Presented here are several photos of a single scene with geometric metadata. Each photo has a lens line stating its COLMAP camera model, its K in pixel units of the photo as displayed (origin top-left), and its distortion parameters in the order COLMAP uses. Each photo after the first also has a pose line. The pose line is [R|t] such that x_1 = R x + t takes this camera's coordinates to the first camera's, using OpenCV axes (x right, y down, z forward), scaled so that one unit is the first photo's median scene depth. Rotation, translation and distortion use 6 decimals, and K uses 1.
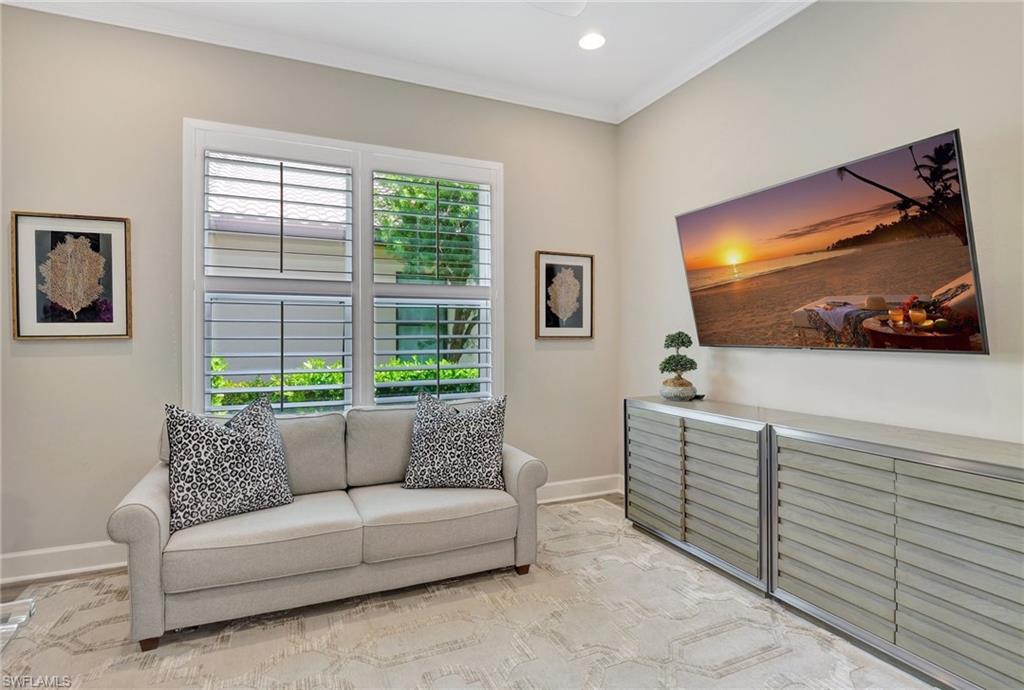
lens RADIAL K [[521.7, 0, 510.7], [0, 521.7, 318.6], [0, 0, 1]] dist [0.001140, -0.011524]
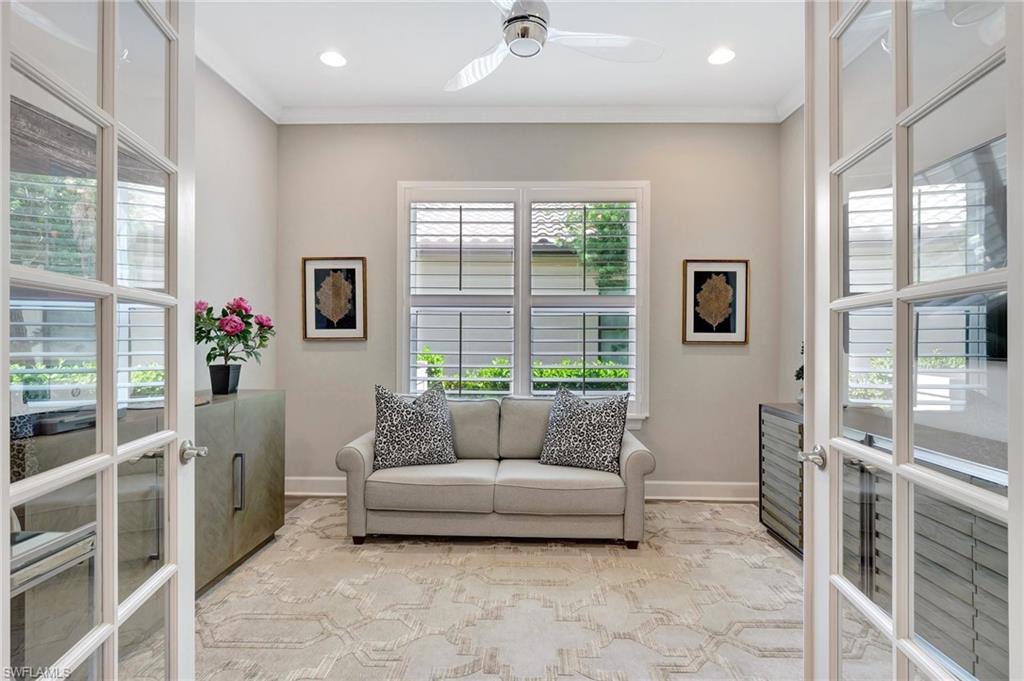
lens RADIAL K [[511.1, 0, 510.0], [0, 511.1, 325.0], [0, 0, 1]] dist [-0.000745, -0.001219]
pose [[0.903310, -0.005016, -0.428959, 0.247020], [0.006383, 0.999978, 0.001747, -0.003569], [0.428941, -0.004316, 0.903322, -0.114805]]
